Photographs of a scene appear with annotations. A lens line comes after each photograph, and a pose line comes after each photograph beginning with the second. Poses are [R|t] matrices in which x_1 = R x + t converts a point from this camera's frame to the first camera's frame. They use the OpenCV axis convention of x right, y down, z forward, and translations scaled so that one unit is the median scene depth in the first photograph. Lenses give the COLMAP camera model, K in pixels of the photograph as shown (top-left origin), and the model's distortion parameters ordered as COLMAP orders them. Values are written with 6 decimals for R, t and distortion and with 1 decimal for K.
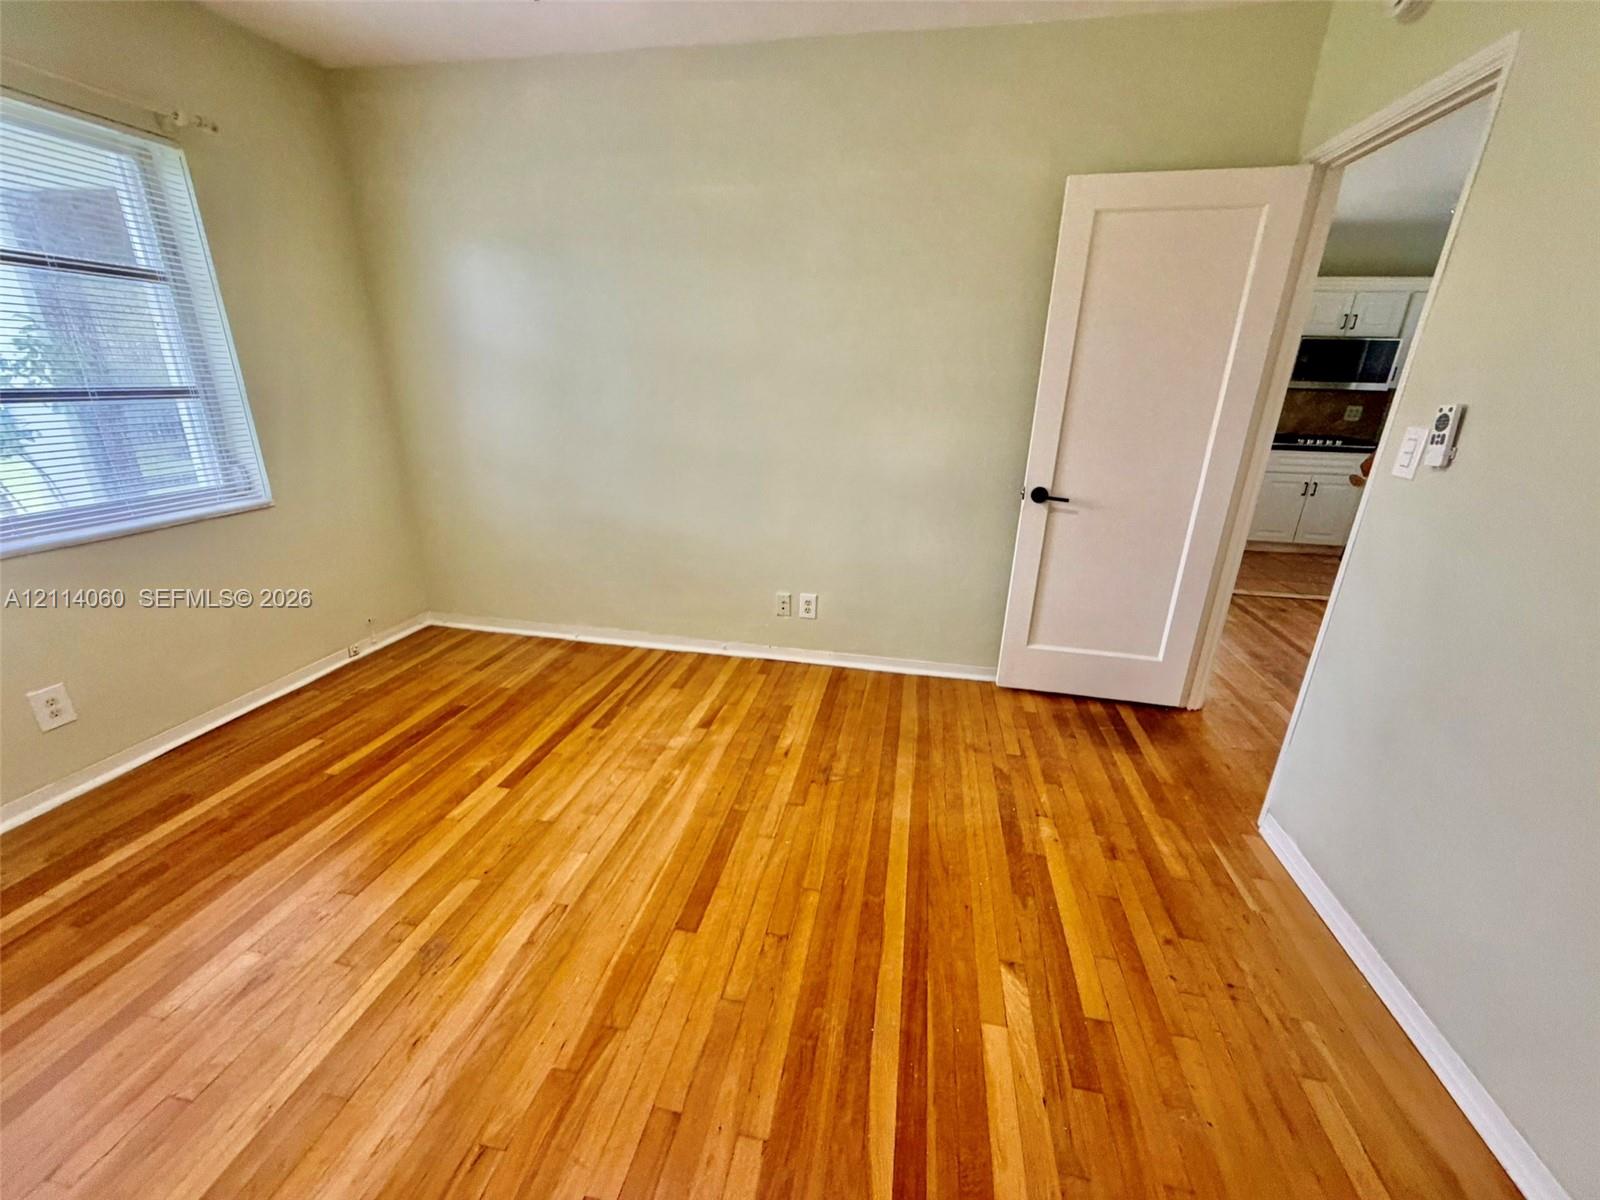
lens RADIAL K [[635.3, 0, 801.8], [0, 635.3, 592.5], [0, 0, 1]] dist [-0.001370, 0.000059]
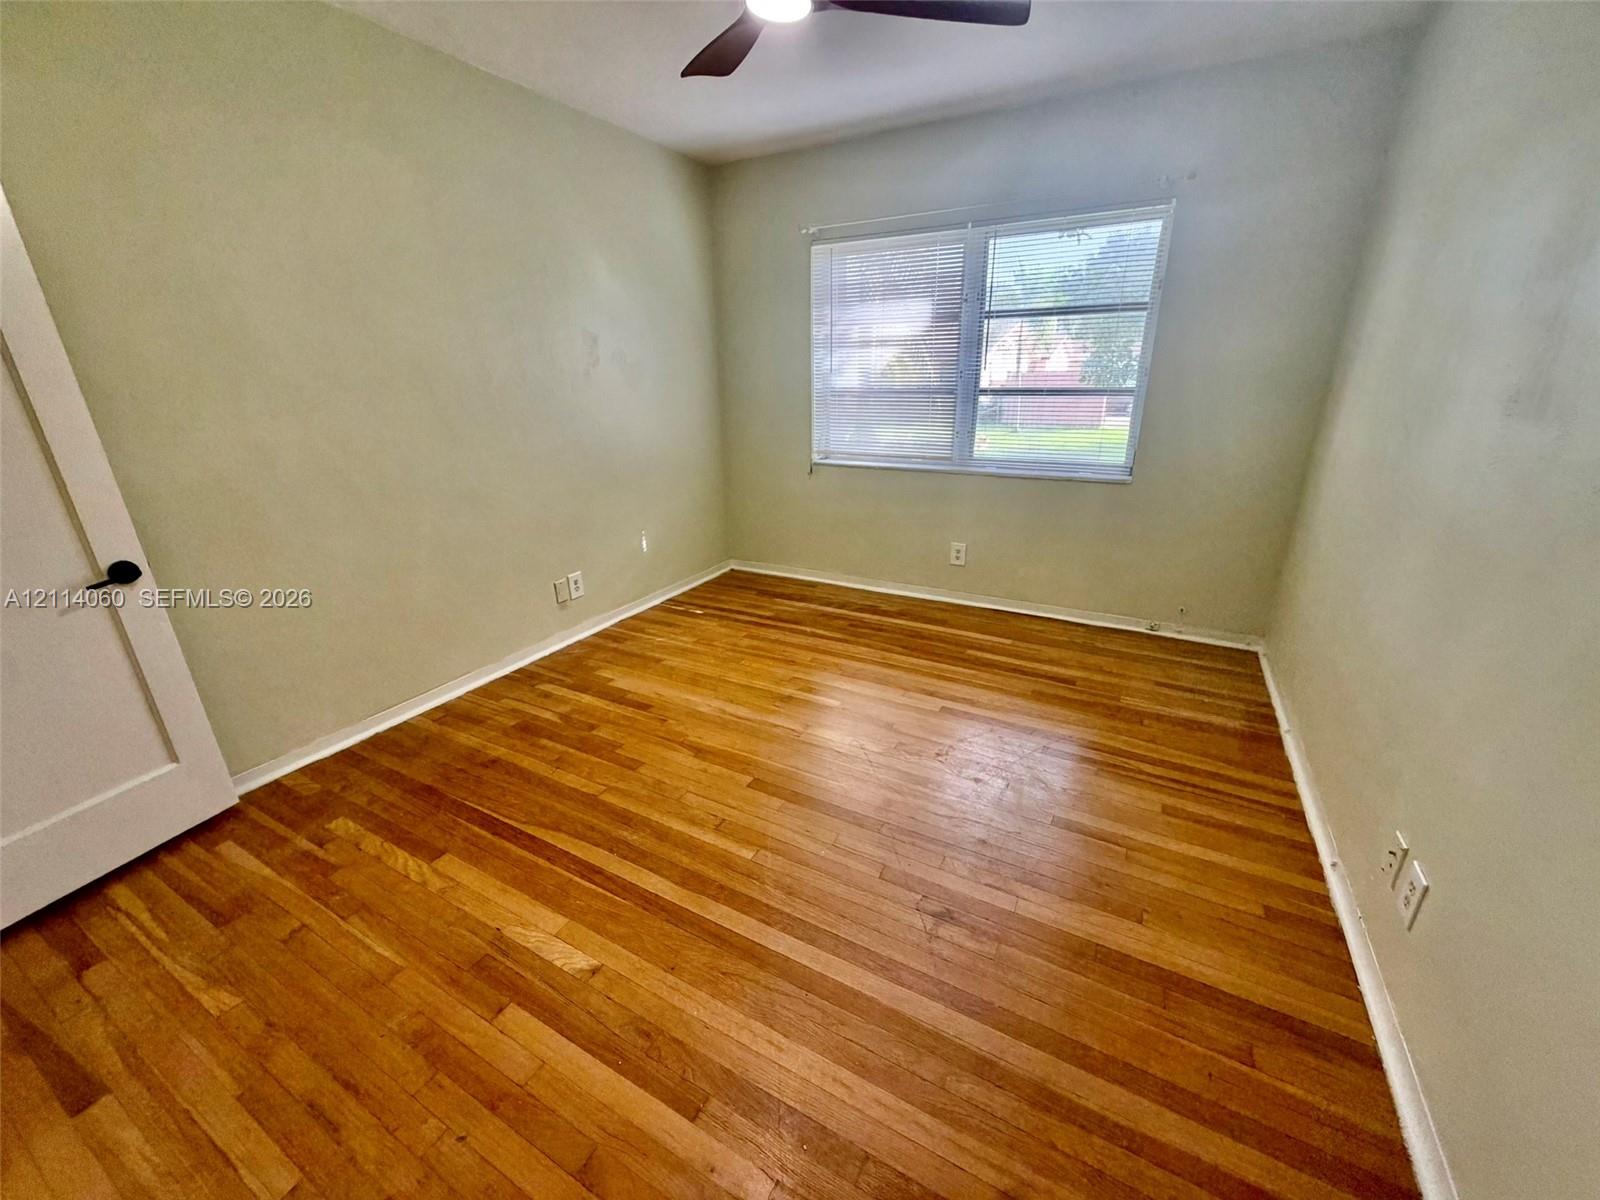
lens RADIAL K [[635.3, 0, 799.5], [0, 635.3, 602.8], [0, 0, 1]] dist [-0.001370, 0.000059]
pose [[-0.310397, 0.306724, -0.899763, 0.760176], [-0.298261, 0.867294, 0.398549, -0.323540], [0.902604, 0.392072, -0.177722, 0.998516]]
